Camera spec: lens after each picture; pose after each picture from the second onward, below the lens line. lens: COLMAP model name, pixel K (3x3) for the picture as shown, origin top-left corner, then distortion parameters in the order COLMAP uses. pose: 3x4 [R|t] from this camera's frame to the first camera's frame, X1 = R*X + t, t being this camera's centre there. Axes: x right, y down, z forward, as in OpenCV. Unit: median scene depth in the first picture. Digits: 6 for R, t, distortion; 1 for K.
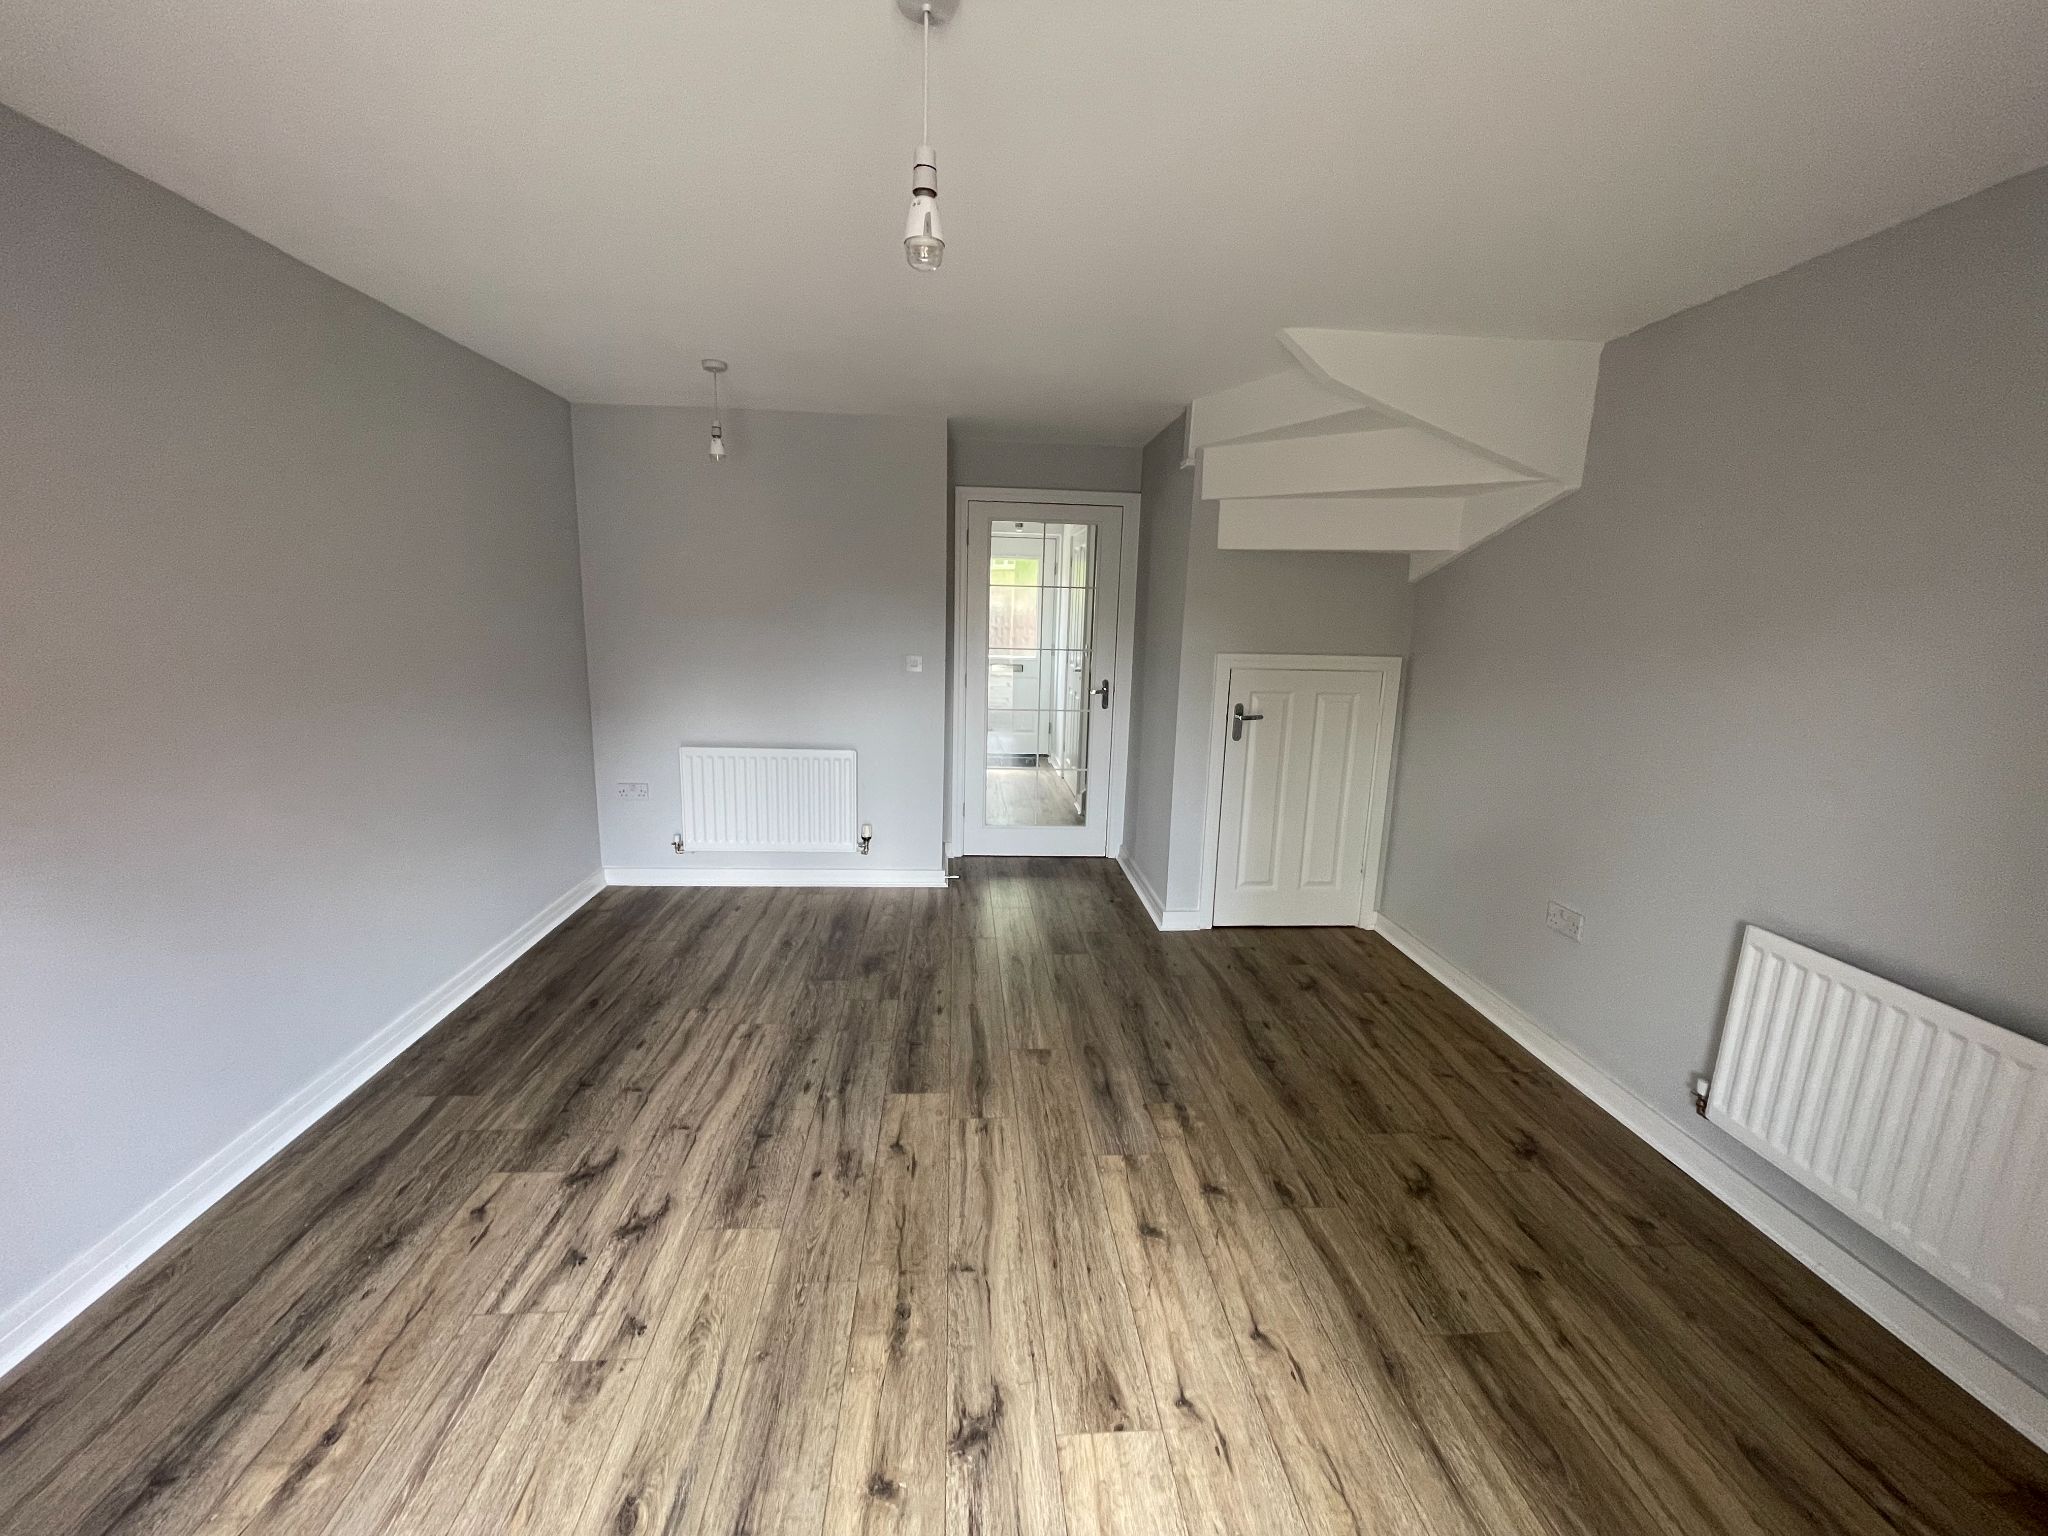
lens RADIAL K [[826.1, 0, 1017.7], [0, 826.1, 765.4], [0, 0, 1]] dist [-0.009315, 0.004614]
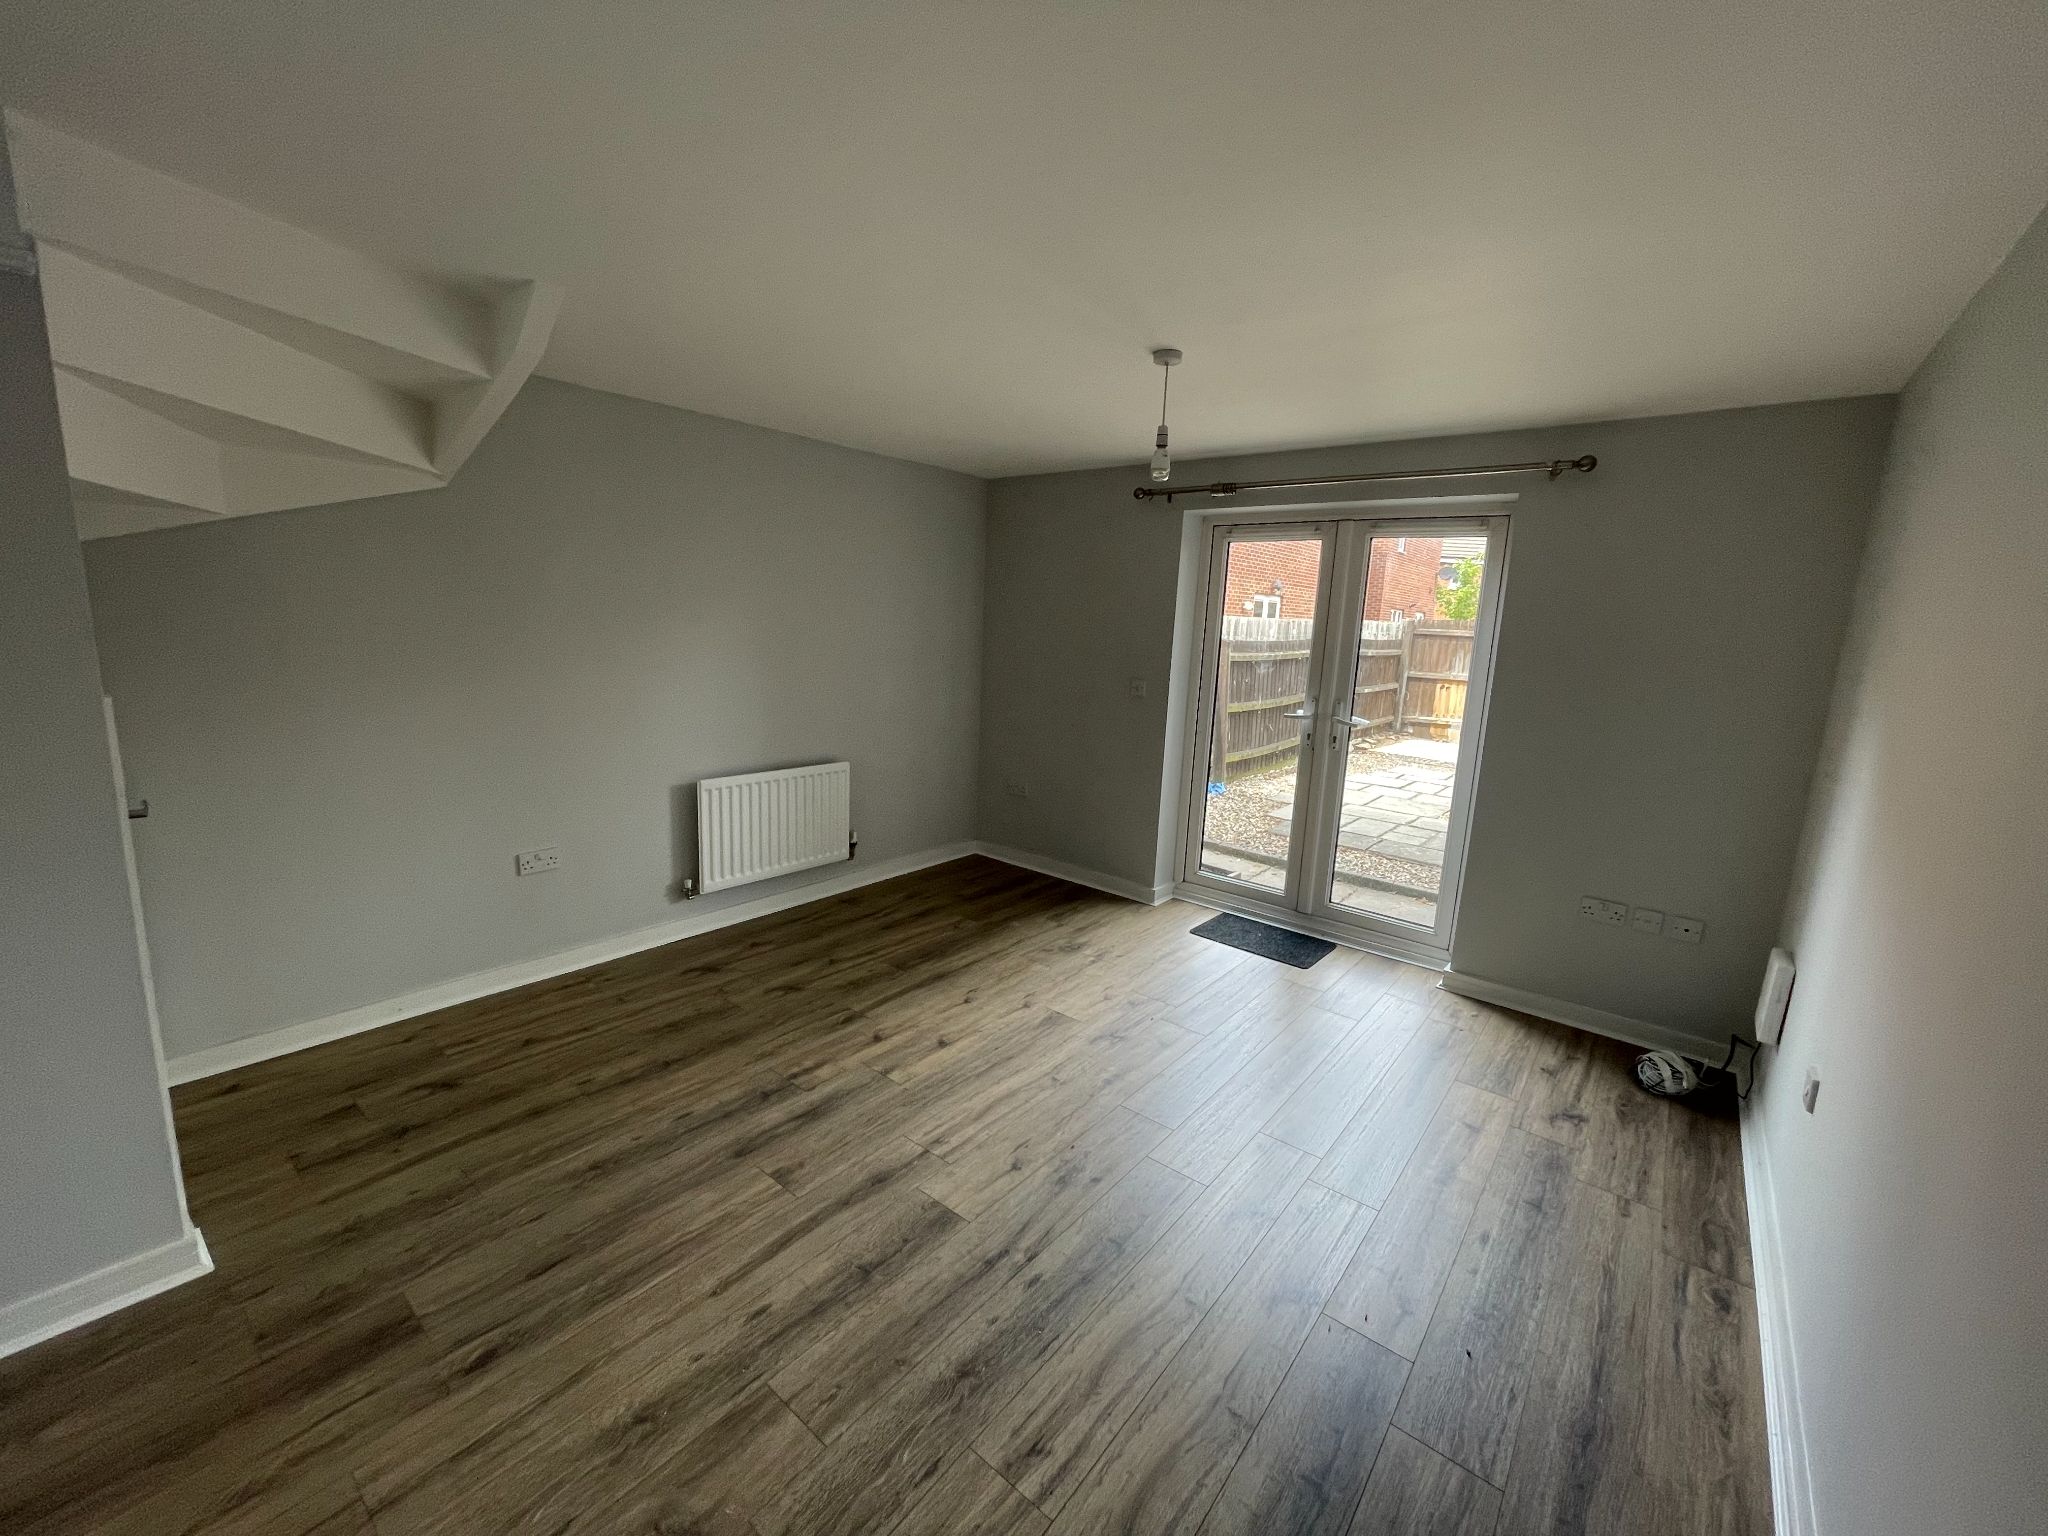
lens RADIAL K [[826.1, 0, 1017.7], [0, 826.1, 765.4], [0, 0, 1]] dist [-0.009315, 0.004614]
pose [[-0.721714, -0.179953, 0.668391, -0.678505], [0.071319, 0.941144, 0.330396, -0.317960], [-0.688508, 0.286120, -0.666402, 1.401453]]
